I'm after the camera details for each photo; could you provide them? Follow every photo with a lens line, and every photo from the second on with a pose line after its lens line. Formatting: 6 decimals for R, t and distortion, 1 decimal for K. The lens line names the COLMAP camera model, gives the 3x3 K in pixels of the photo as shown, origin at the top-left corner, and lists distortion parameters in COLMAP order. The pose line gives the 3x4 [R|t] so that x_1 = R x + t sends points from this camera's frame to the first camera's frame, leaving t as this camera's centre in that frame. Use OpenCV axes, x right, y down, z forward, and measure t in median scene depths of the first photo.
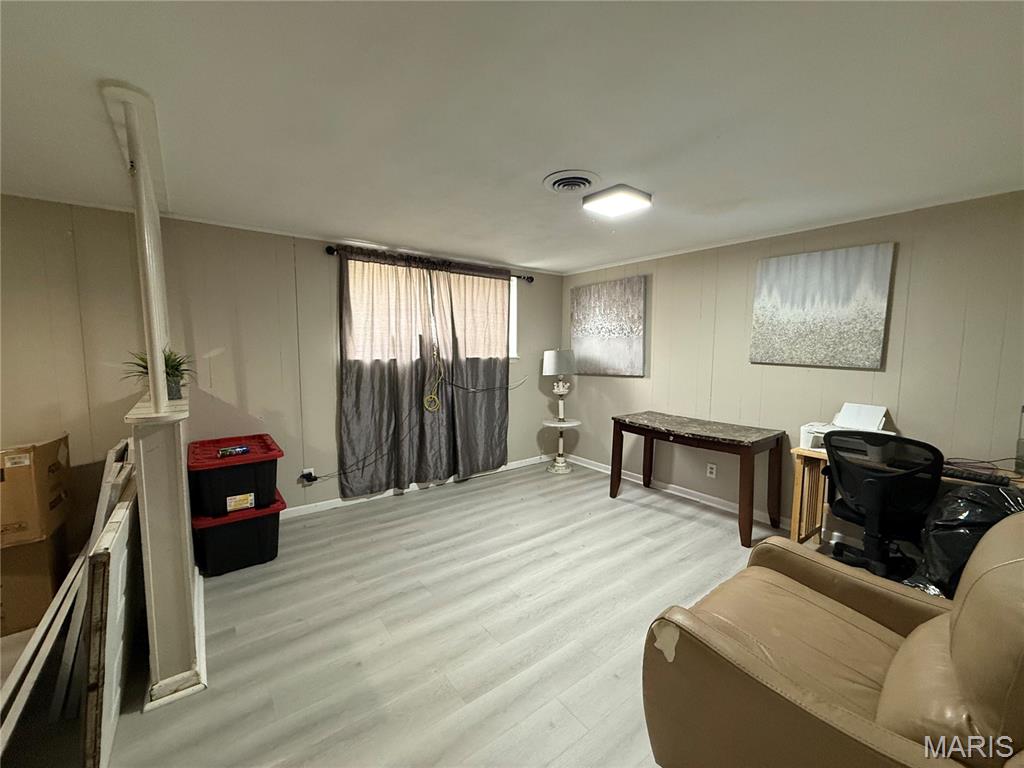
lens RADIAL K [[409.7, 0, 509.3], [0, 409.7, 384.5], [0, 0, 1]] dist [0.009177, -0.001016]
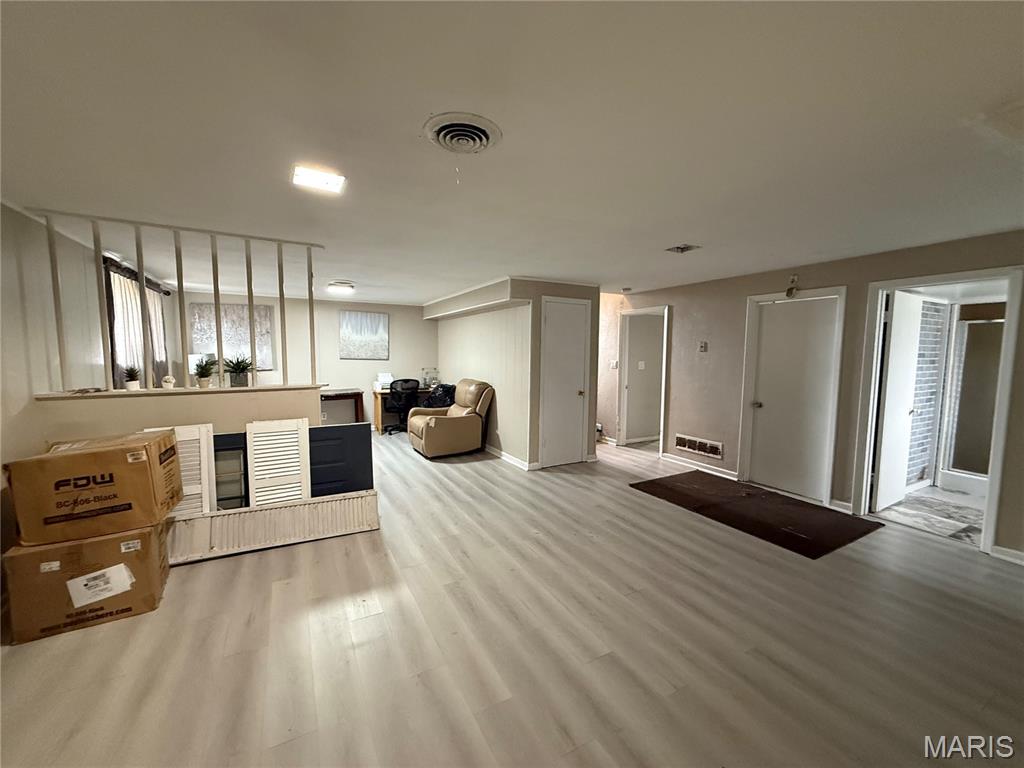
lens RADIAL K [[409.7, 0, 505.8], [0, 409.7, 386.1], [0, 0, 1]] dist [0.009177, -0.001016]
pose [[0.148935, -0.085672, 0.985129, -1.623019], [0.080607, 0.993976, 0.074255, -0.003521], [-0.985556, 0.068349, 0.154944, -0.183683]]
